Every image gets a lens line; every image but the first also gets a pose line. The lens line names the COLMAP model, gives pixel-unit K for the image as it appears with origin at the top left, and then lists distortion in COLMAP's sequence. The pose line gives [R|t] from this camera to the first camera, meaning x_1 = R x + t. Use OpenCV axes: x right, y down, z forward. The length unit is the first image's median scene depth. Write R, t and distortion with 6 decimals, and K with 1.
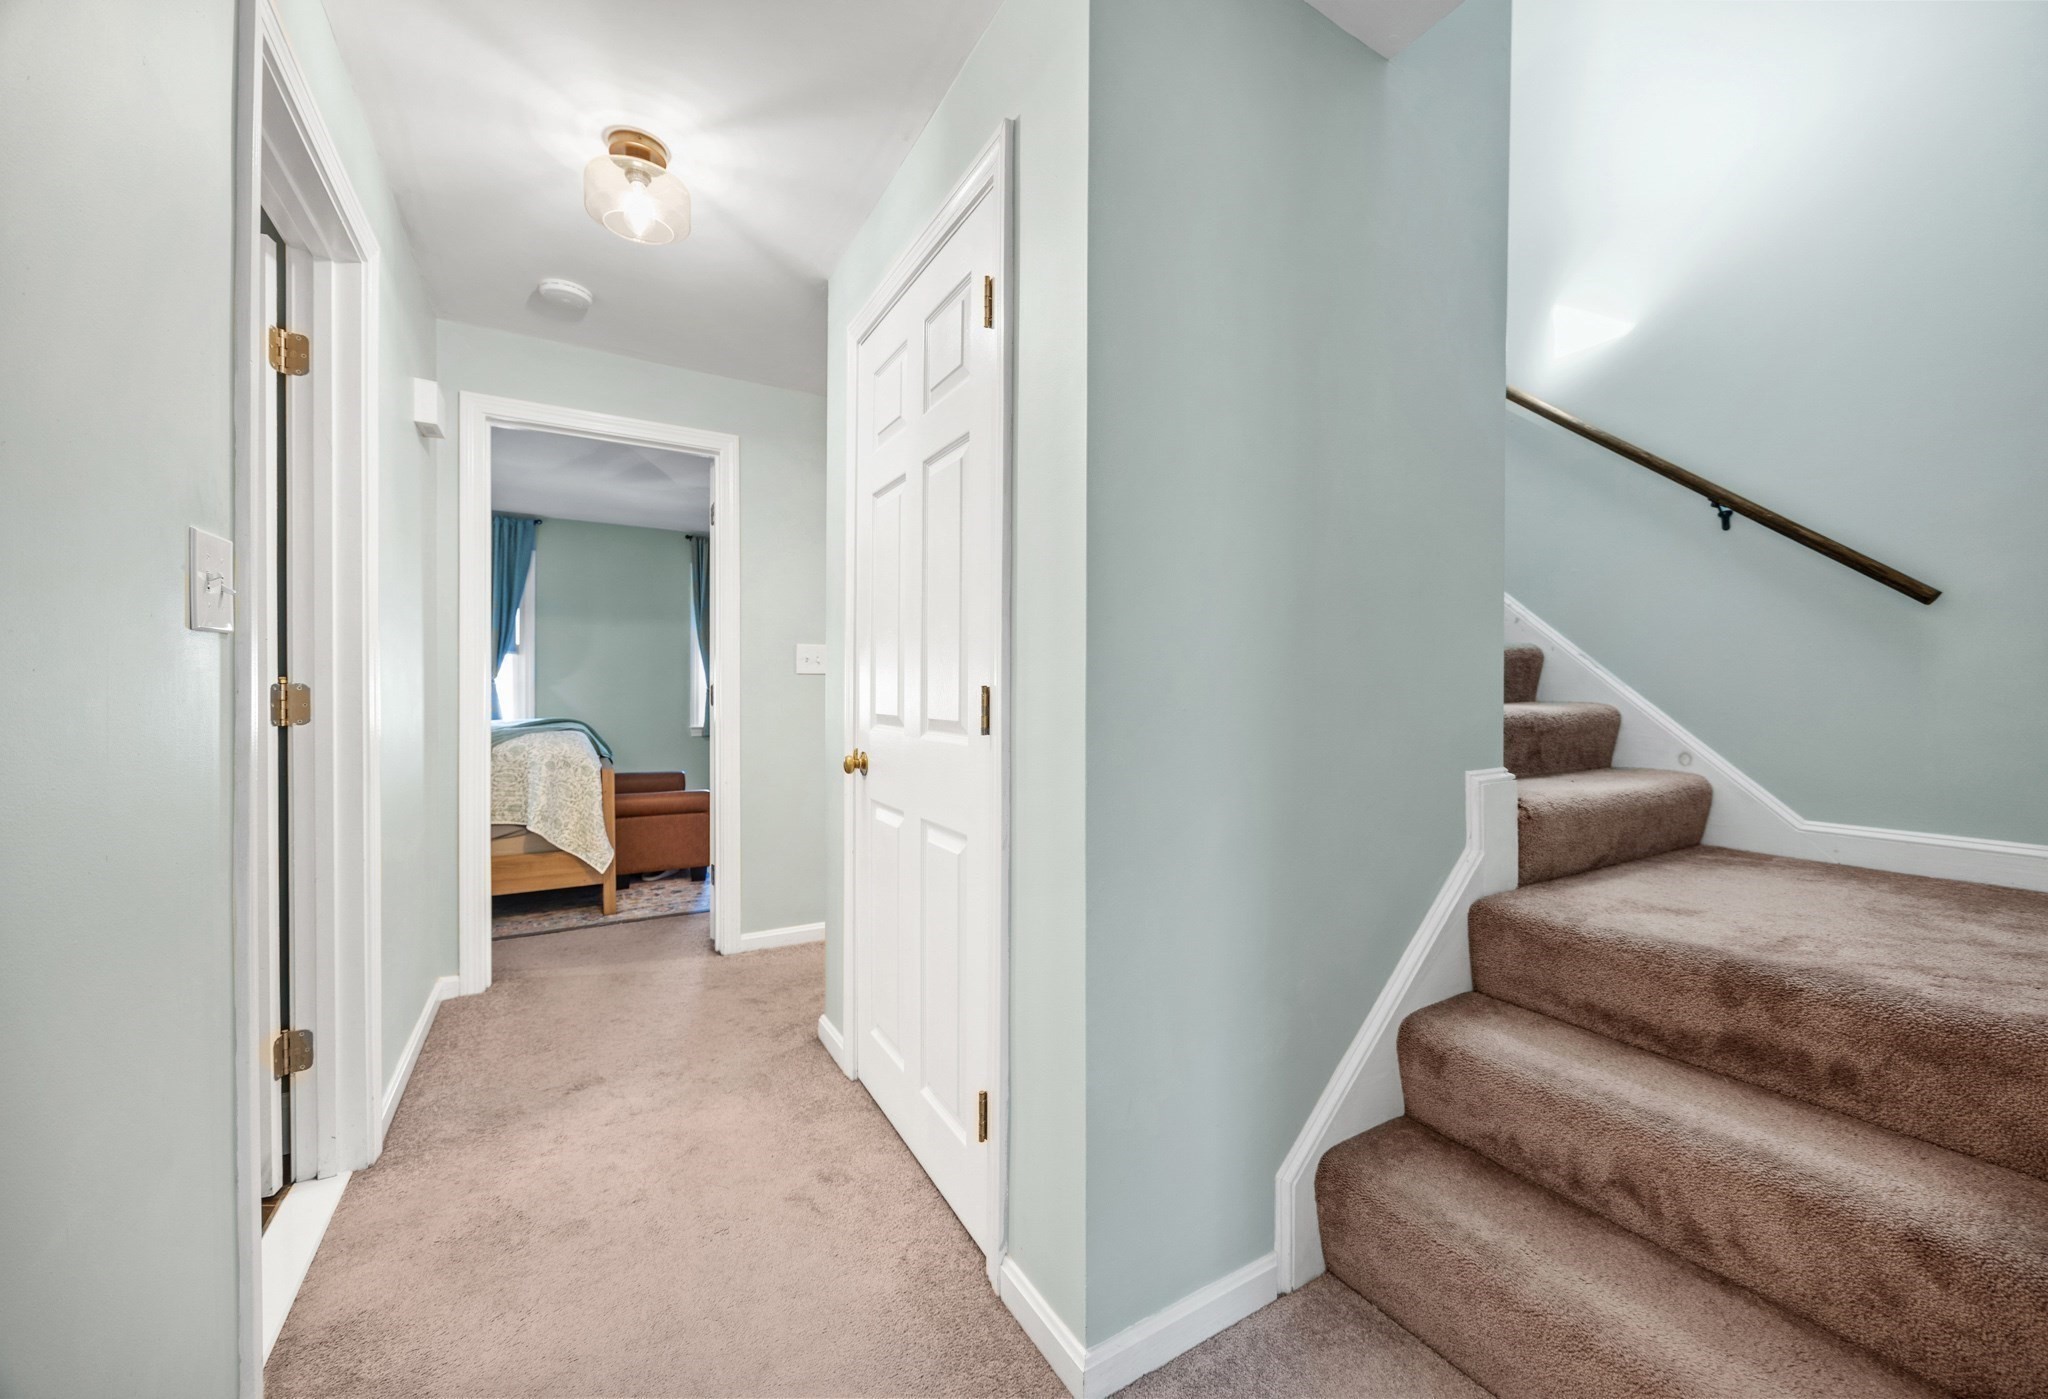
lens RADIAL K [[795.5, 0, 1044.9], [0, 795.5, 701.0], [0, 0, 1]] dist [-0.004051, 0.001040]
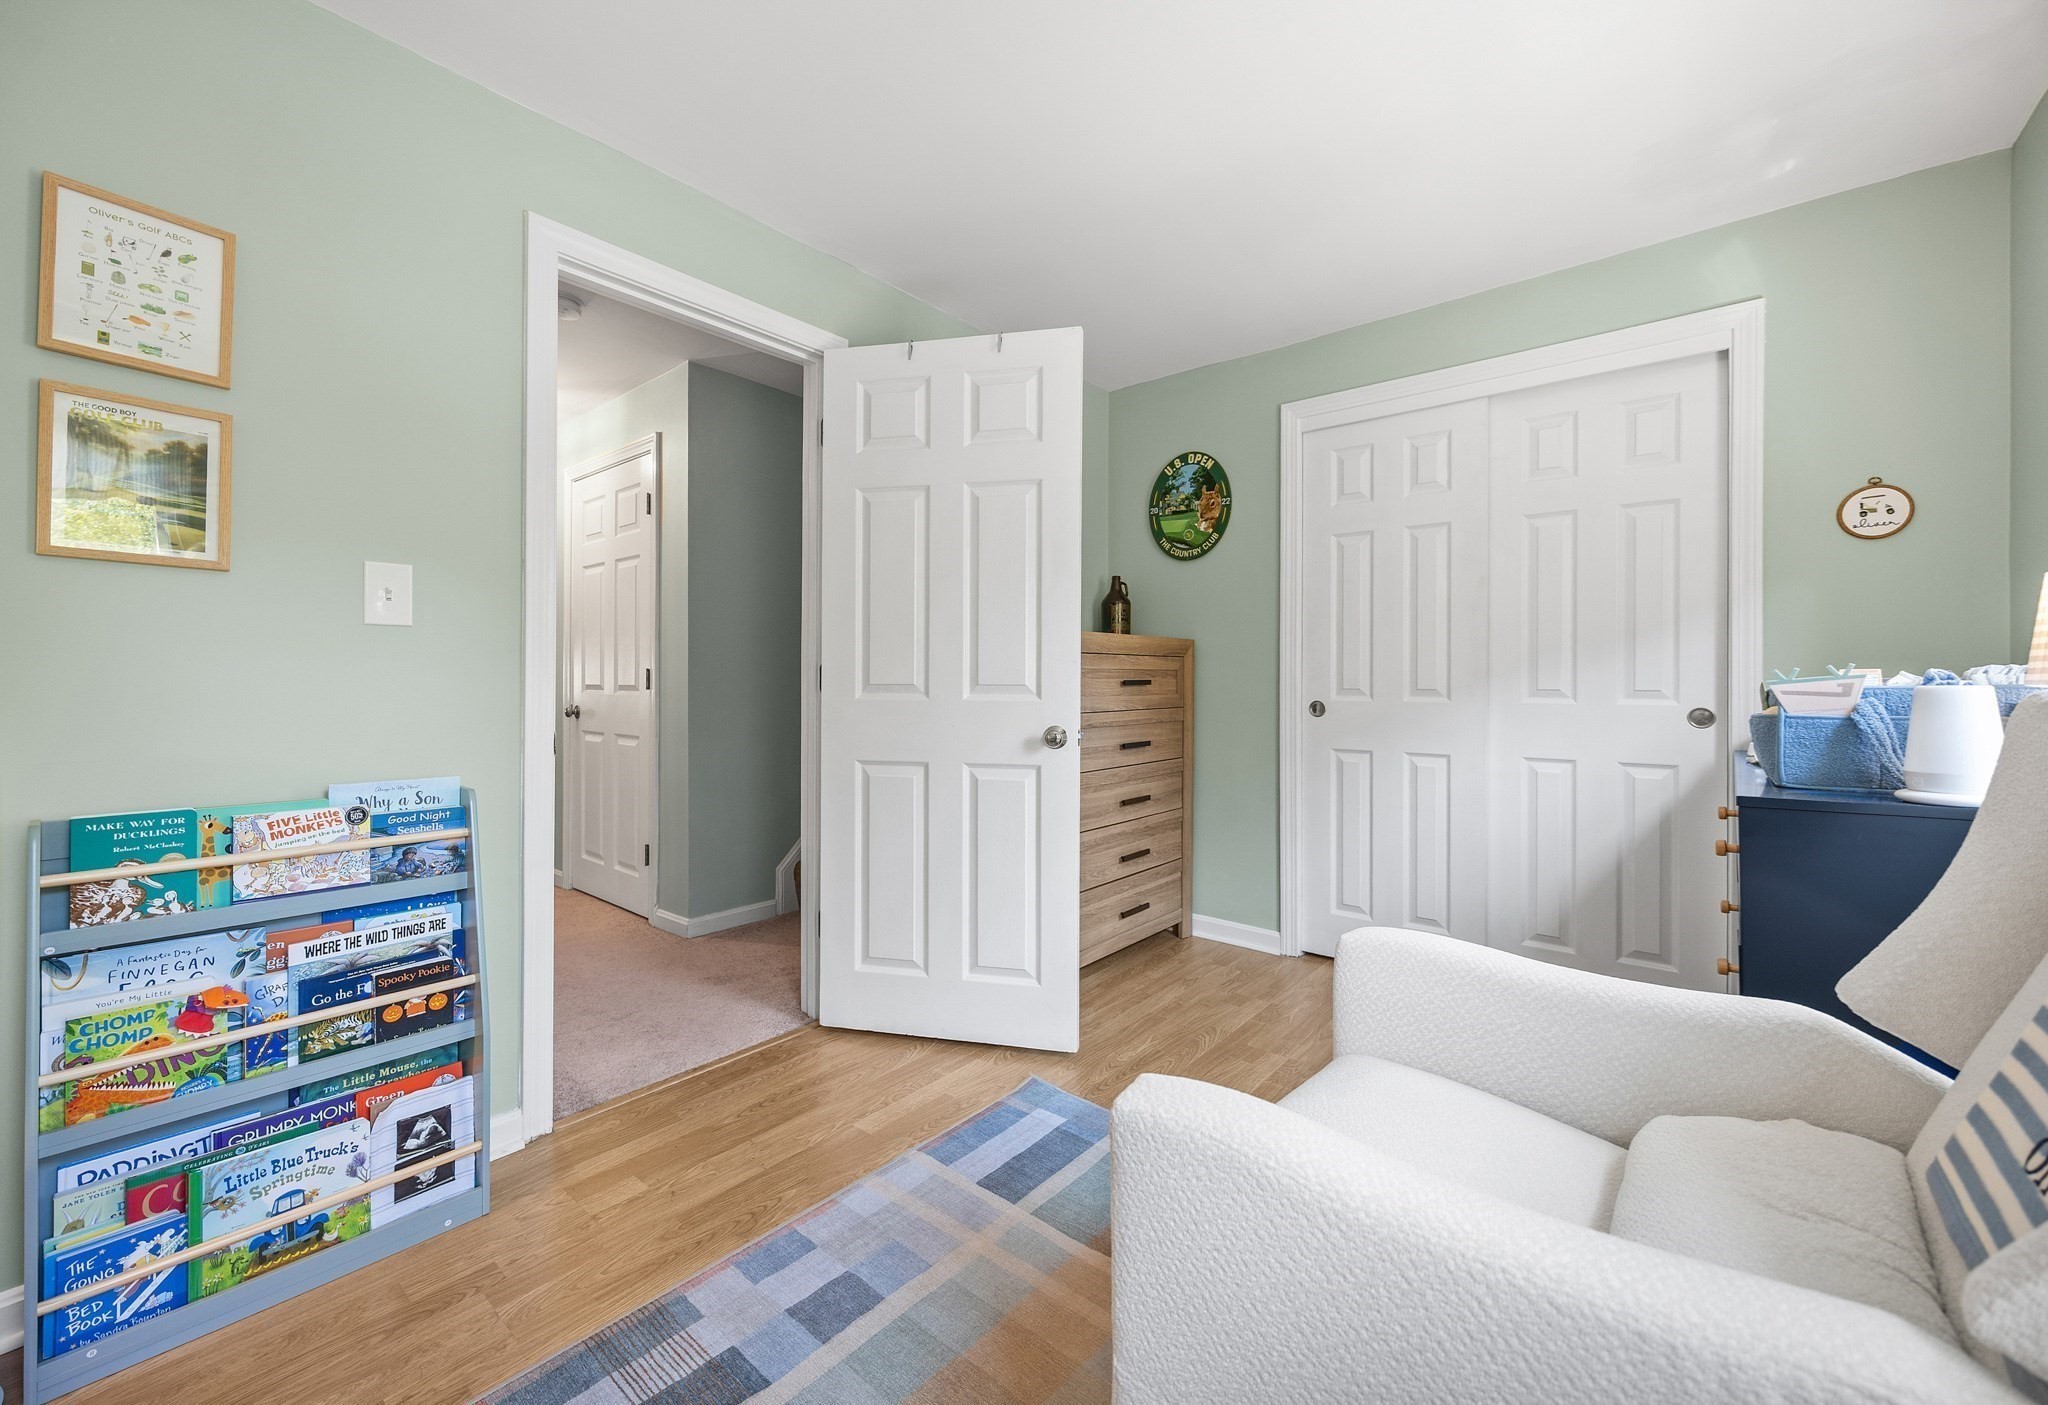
lens RADIAL K [[795.5, 0, 1021.3], [0, 795.5, 672.9], [0, 0, 1]] dist [-0.004051, 0.001040]
pose [[0.947636, 0.002292, 0.319345, 0.090753], [0.003924, 0.999815, -0.018821, 0.019158], [-0.319329, 0.019089, 0.947452, -0.634665]]
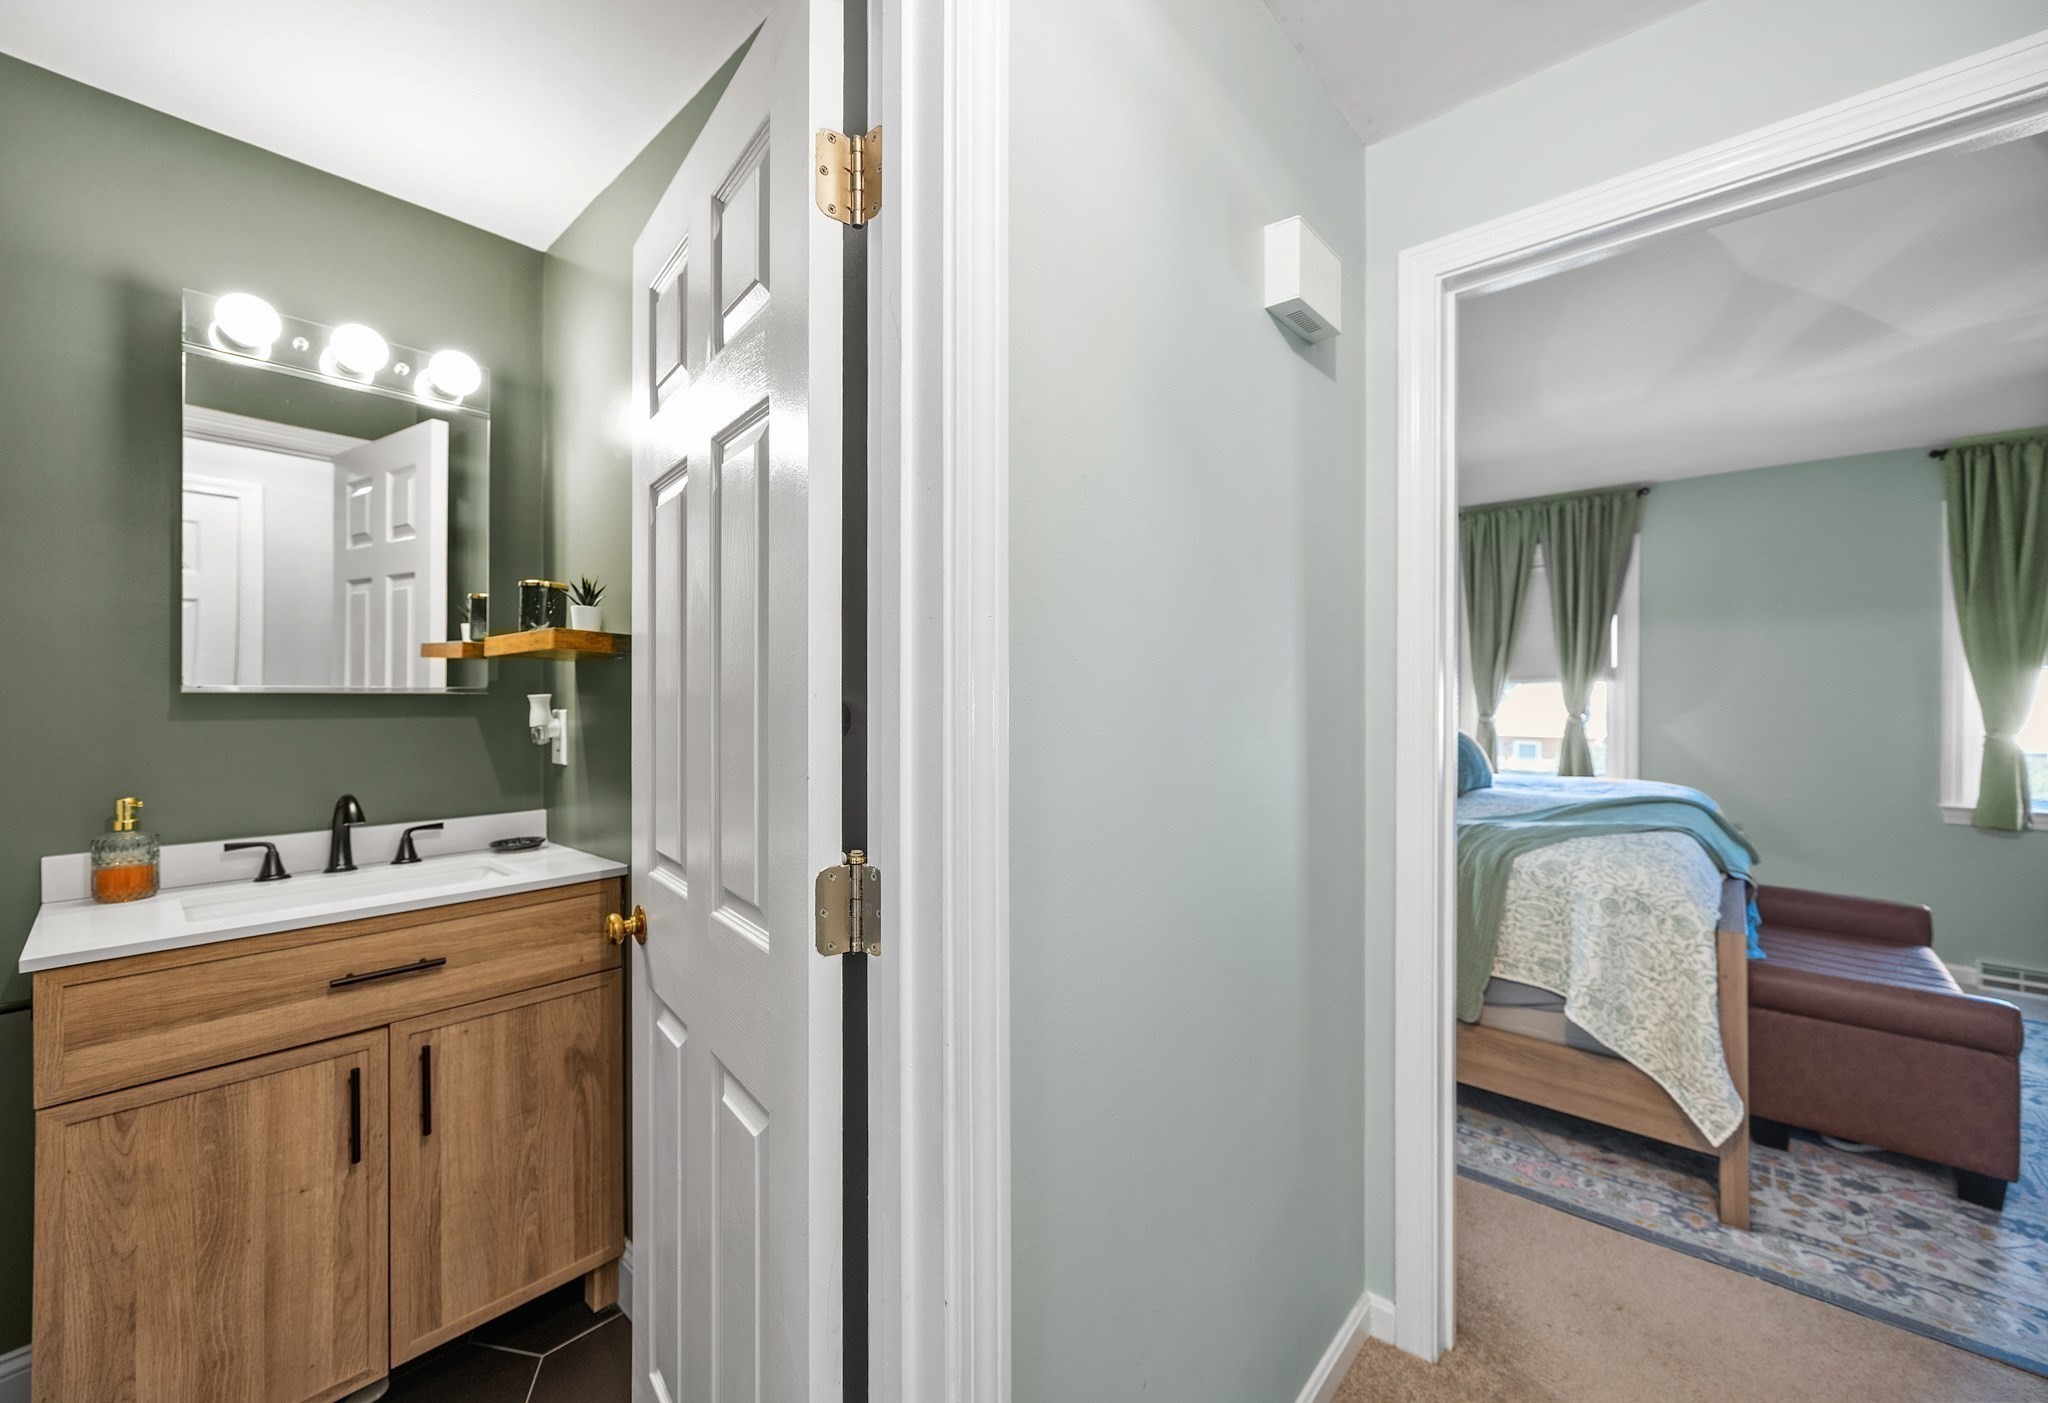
lens RADIAL K [[795.5, 0, 1038.4], [0, 795.5, 693.6], [0, 0, 1]] dist [-0.004051, 0.001040]
pose [[0.307604, -0.003639, -0.951507, -0.220738], [-0.011579, 0.999904, -0.007567, -0.058244], [0.951444, 0.013345, 0.307532, 0.453934]]
